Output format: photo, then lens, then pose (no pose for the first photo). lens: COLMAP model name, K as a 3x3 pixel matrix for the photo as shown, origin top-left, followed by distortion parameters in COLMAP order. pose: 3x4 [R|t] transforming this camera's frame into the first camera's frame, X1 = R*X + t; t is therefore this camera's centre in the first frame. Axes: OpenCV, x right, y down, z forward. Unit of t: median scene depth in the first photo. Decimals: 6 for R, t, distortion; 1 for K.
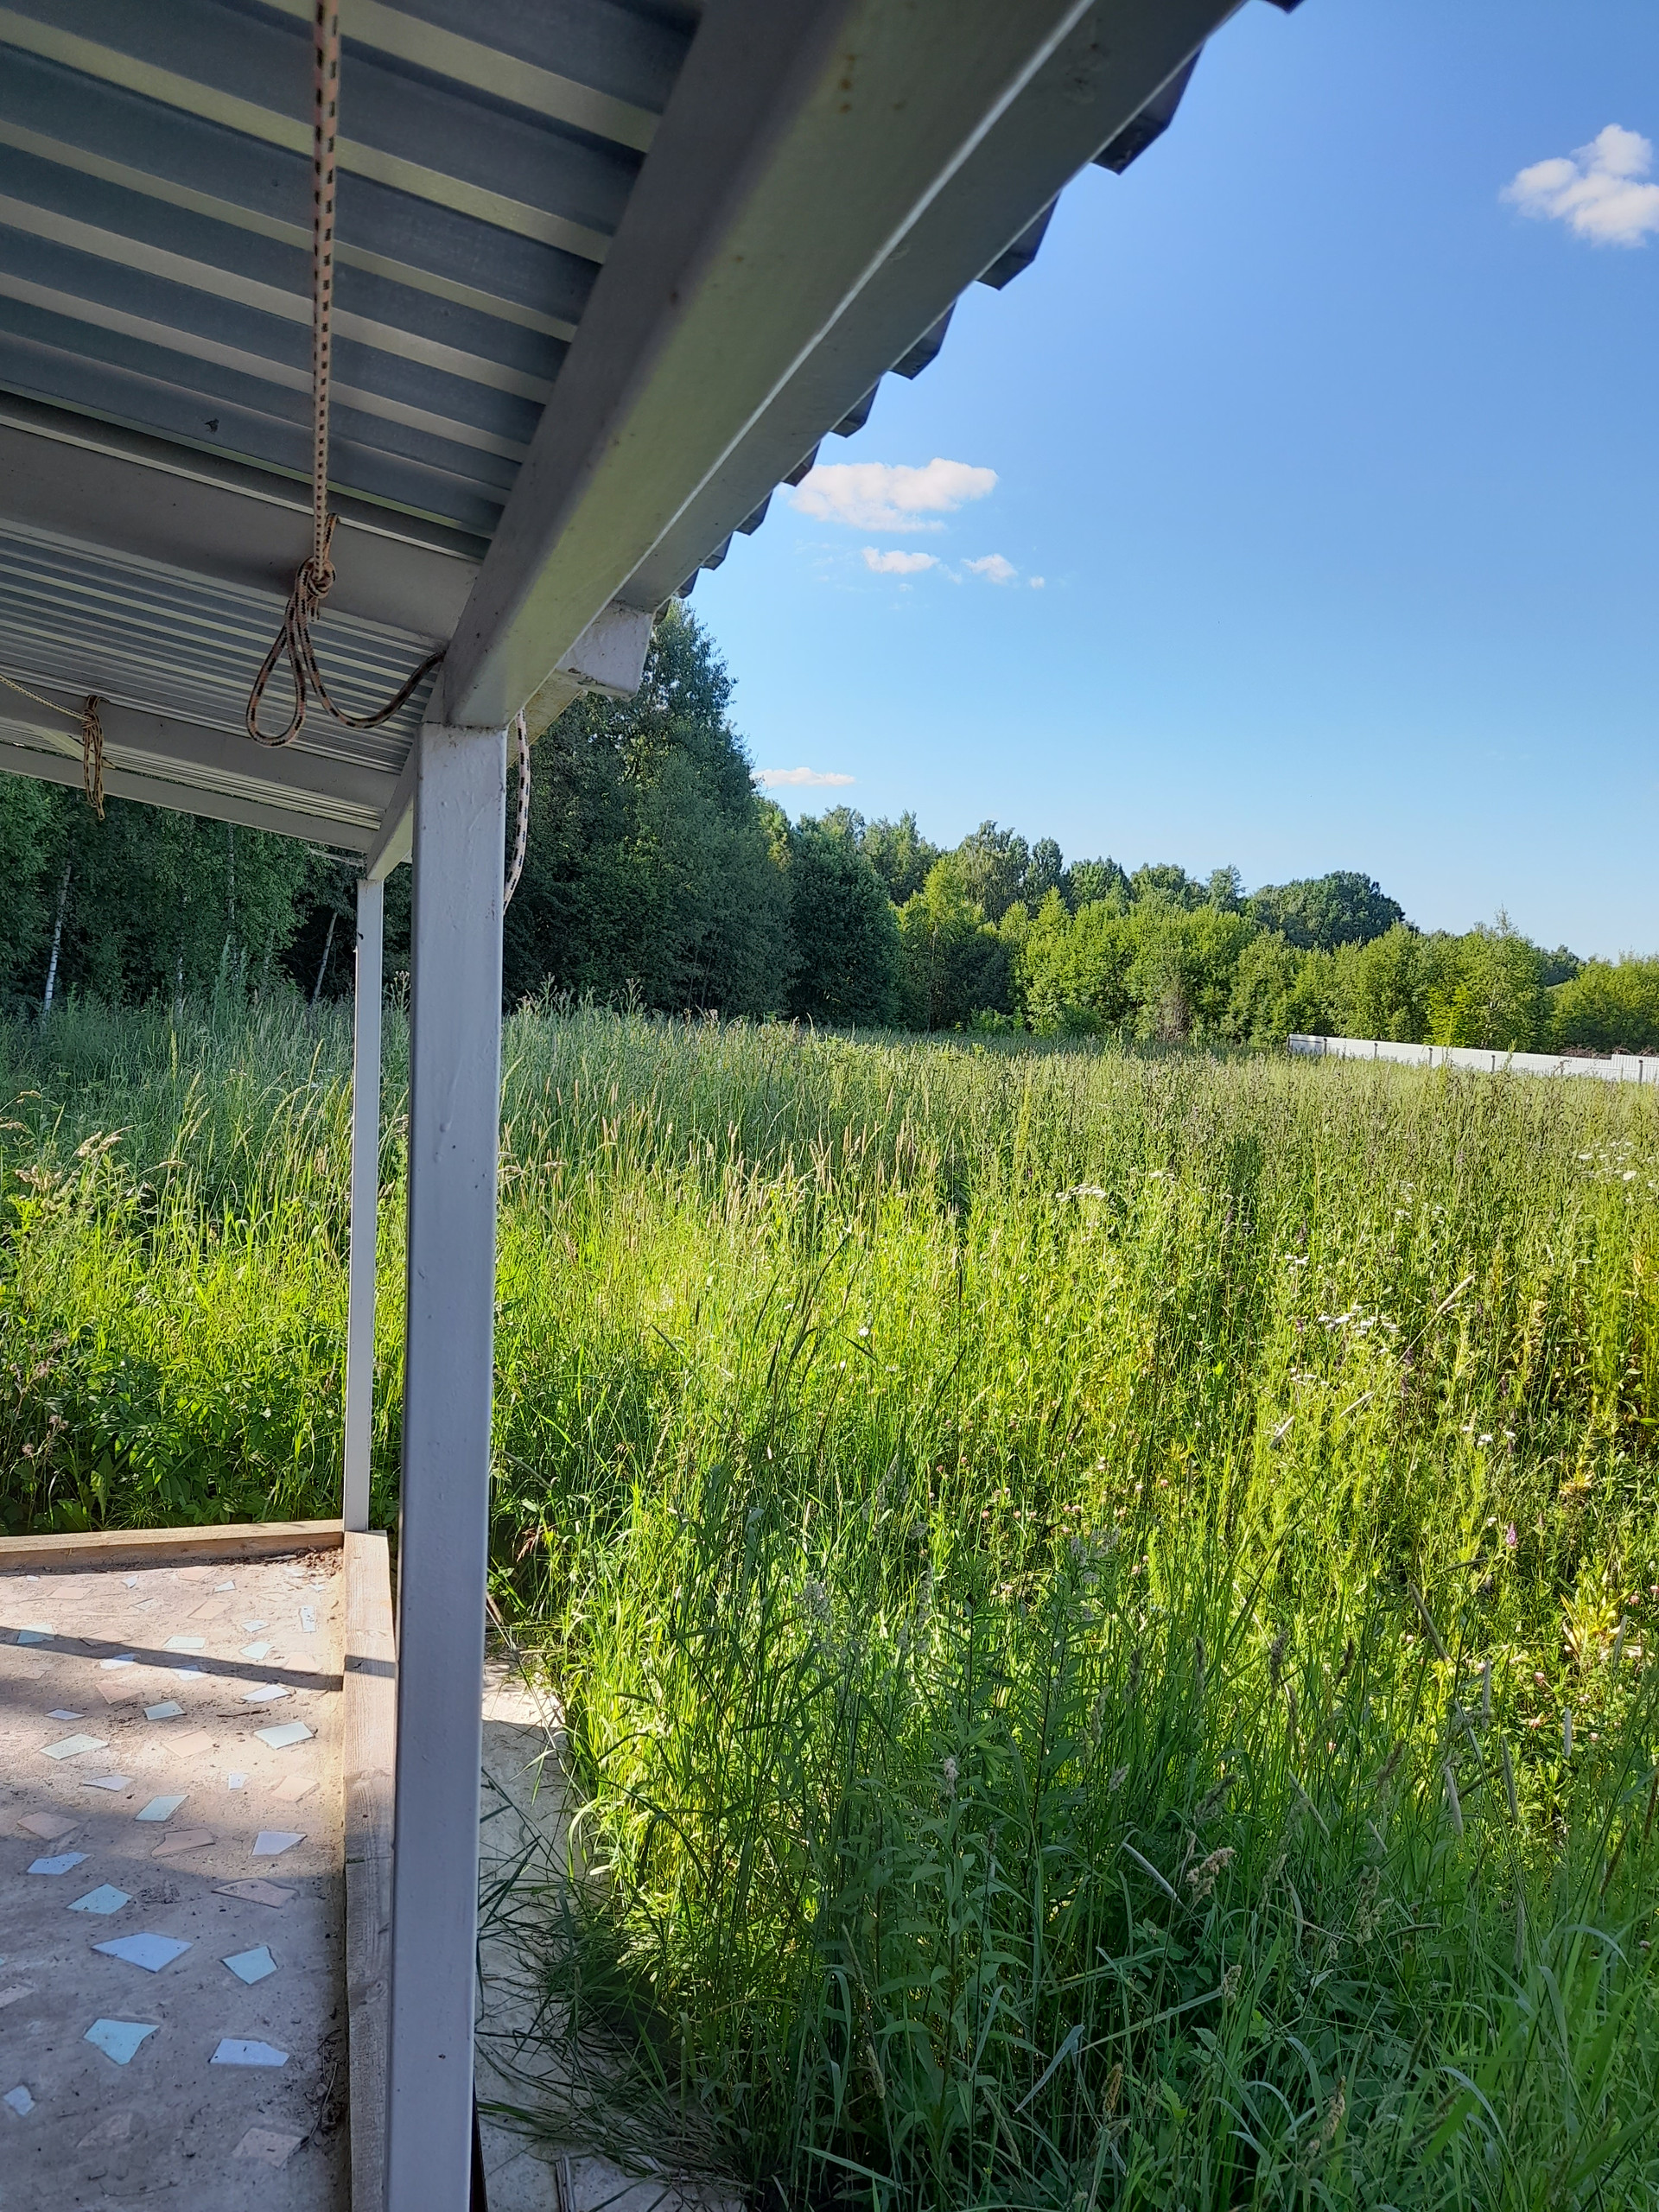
lens RADIAL K [[1594.3, 0, 817.5], [0, 1594.3, 1112.2], [0, 0, 1]] dist [0.025896, -0.024917]
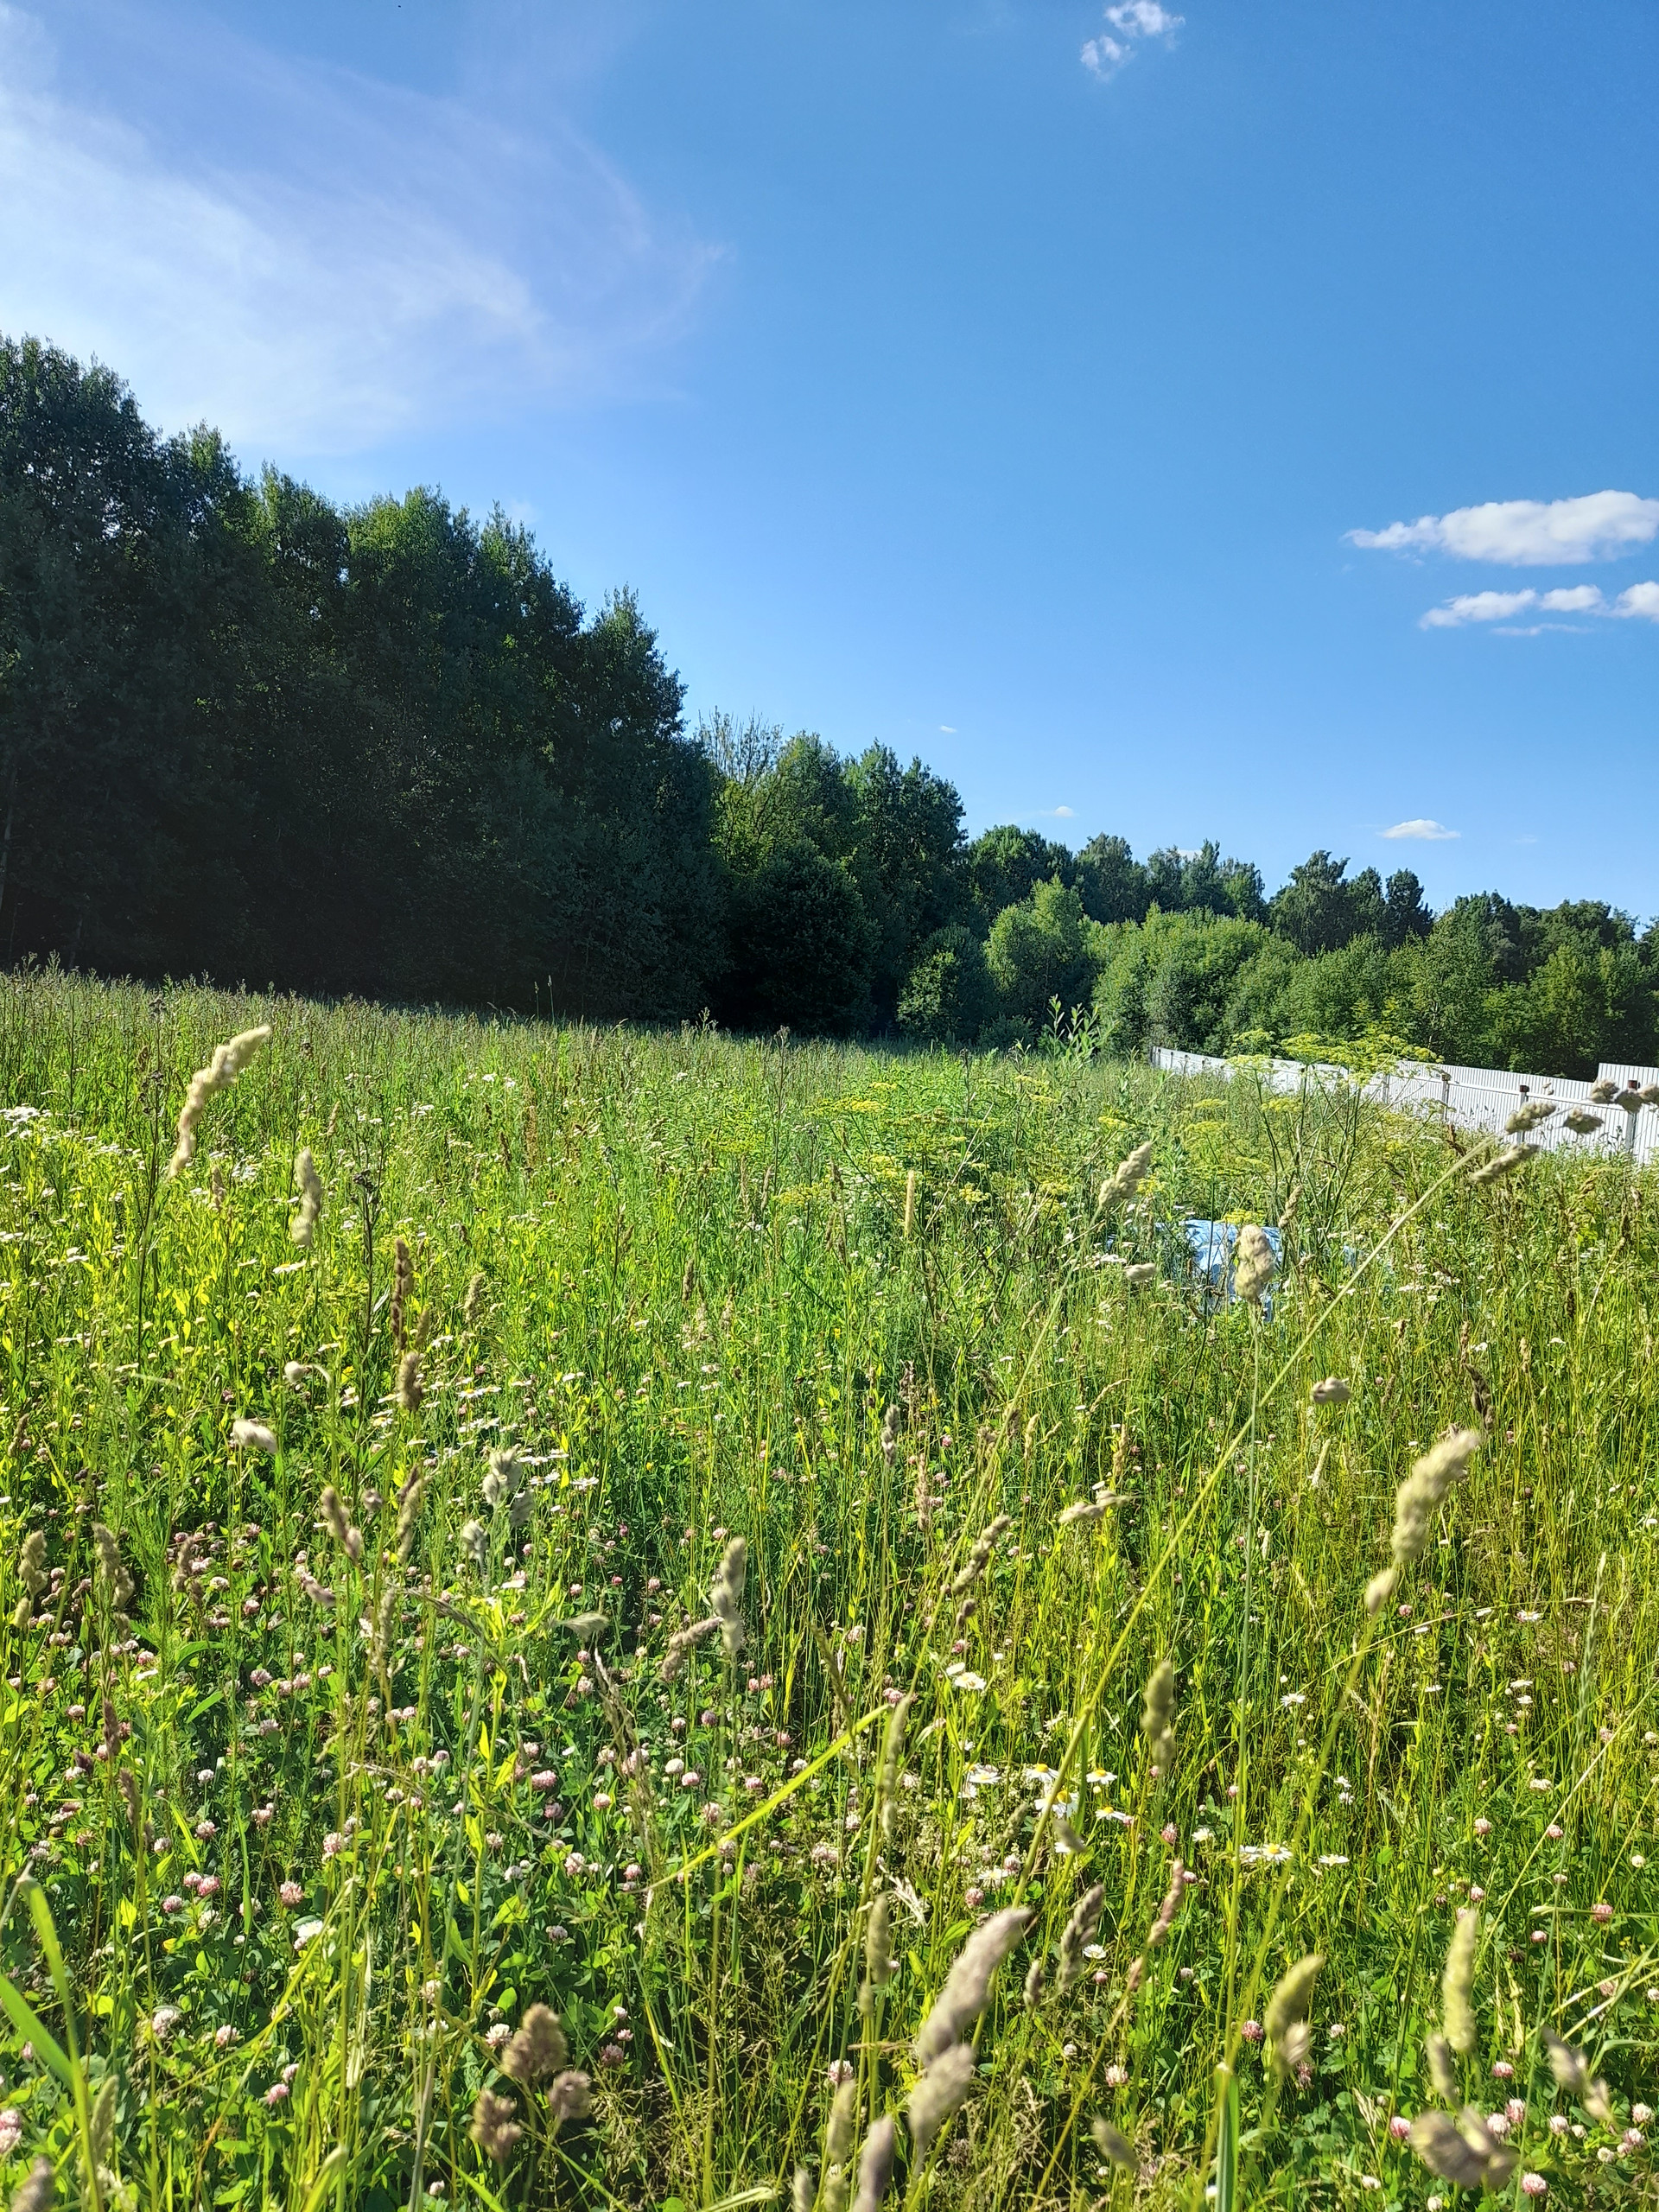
lens RADIAL K [[1594.3, 0, 797.4], [0, 1594.3, 1108.2], [0, 0, 1]] dist [0.025896, -0.024917]
pose [[0.933125, 0.041829, -0.357112, 0.347516], [-0.055492, 0.998064, -0.028095, 0.017717], [0.355245, 0.046033, 0.933639, 0.083015]]
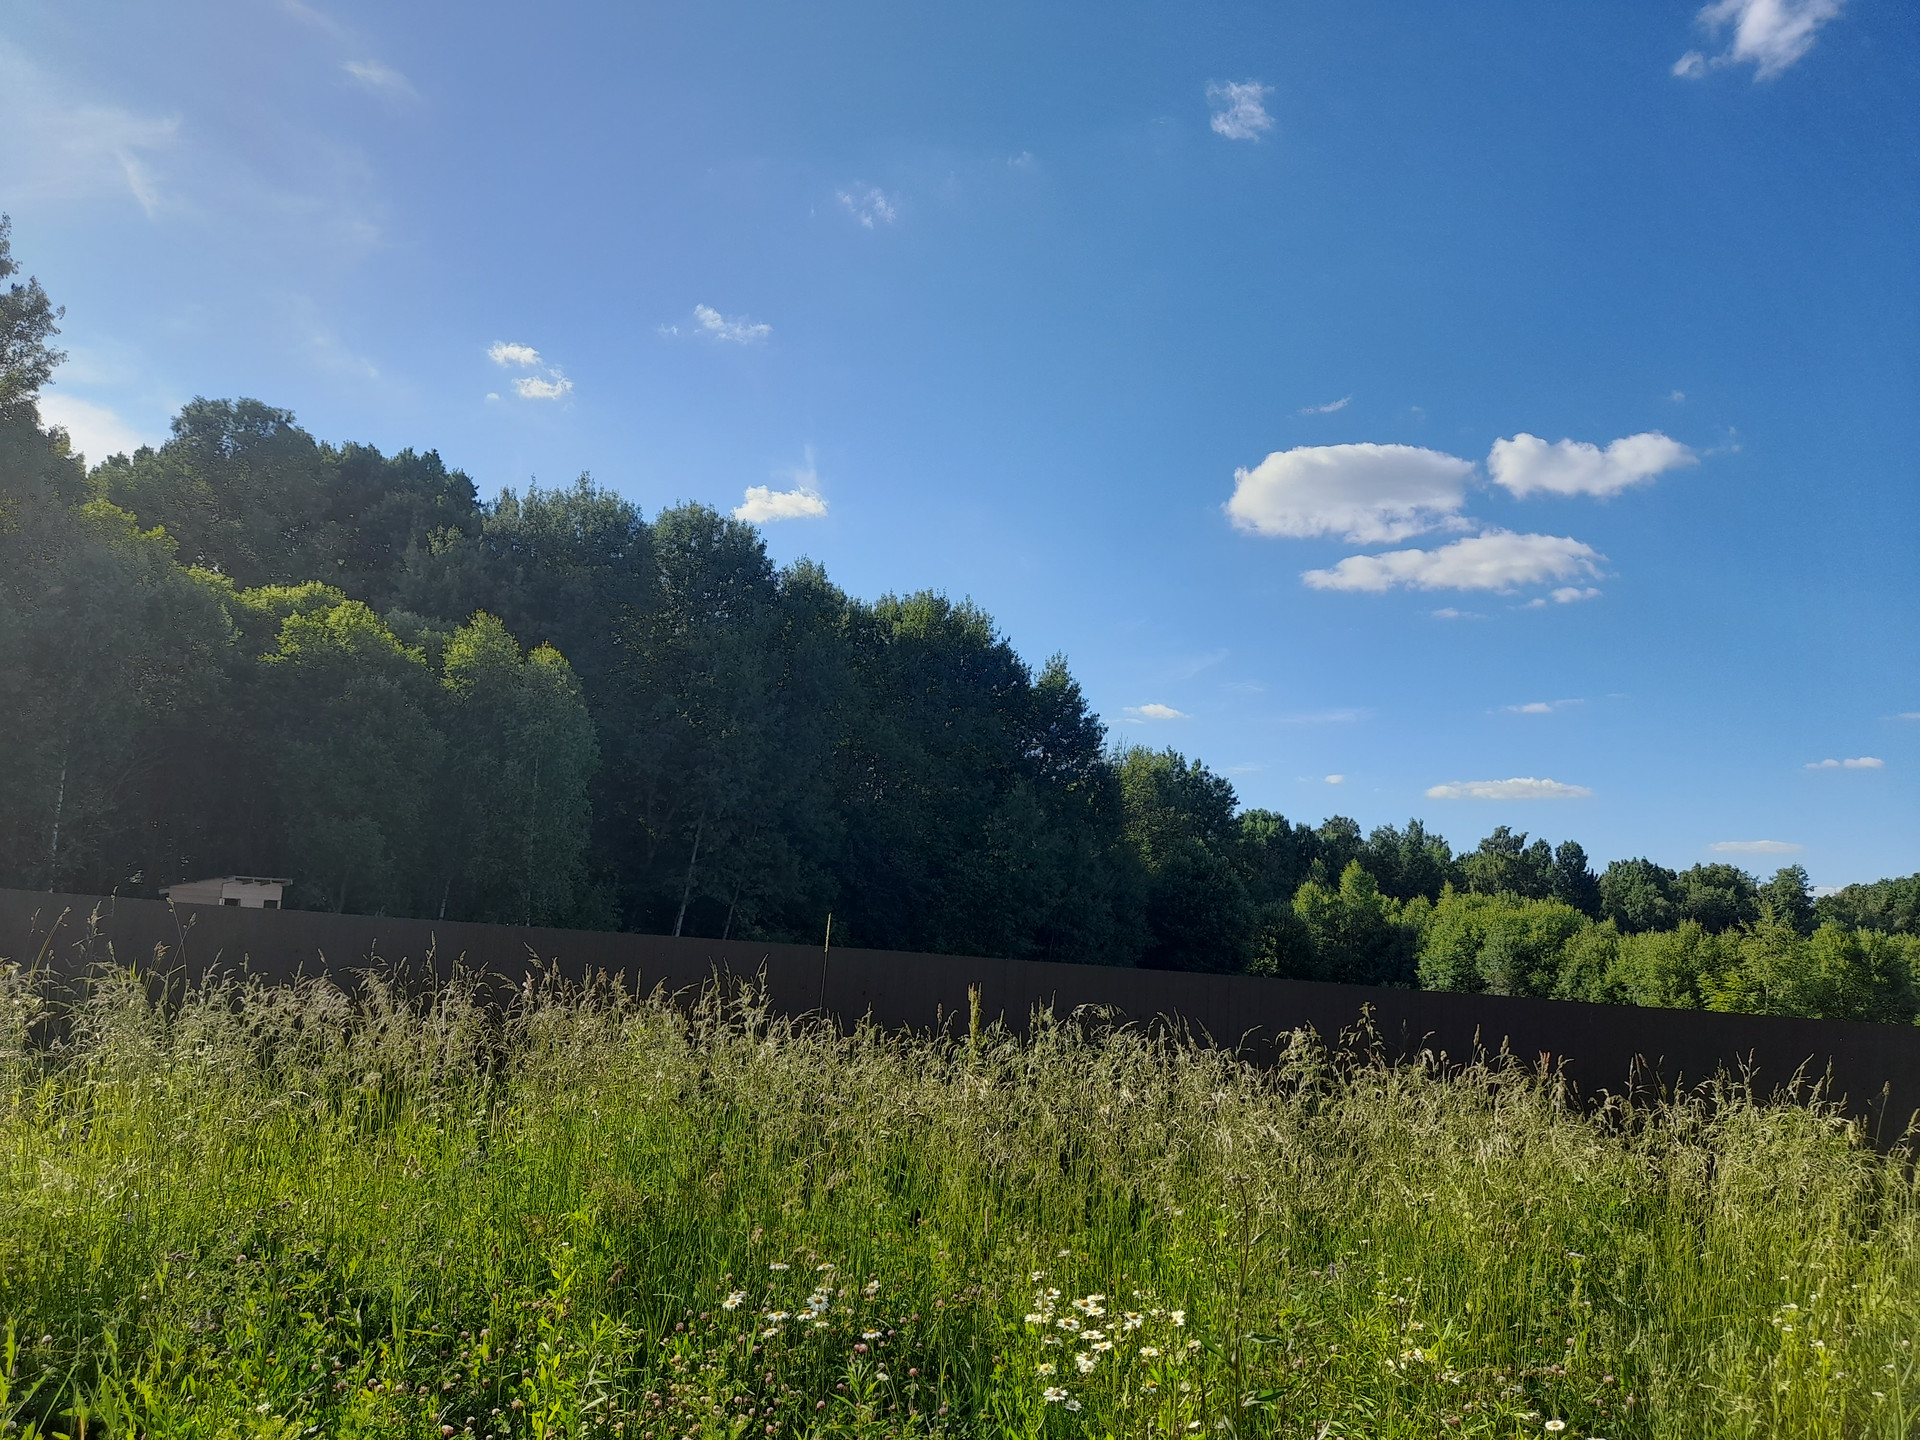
lens RADIAL K [[1383.9, 0, 933.7], [0, 1383.9, 726.6], [0, 0, 1]] dist [0.025896, -0.024917]
pose [[0.928513, -0.043319, -0.368764, 0.213842], [-0.051311, 0.968672, -0.242987, 0.014452], [0.367737, 0.244538, 0.897202, -0.077377]]
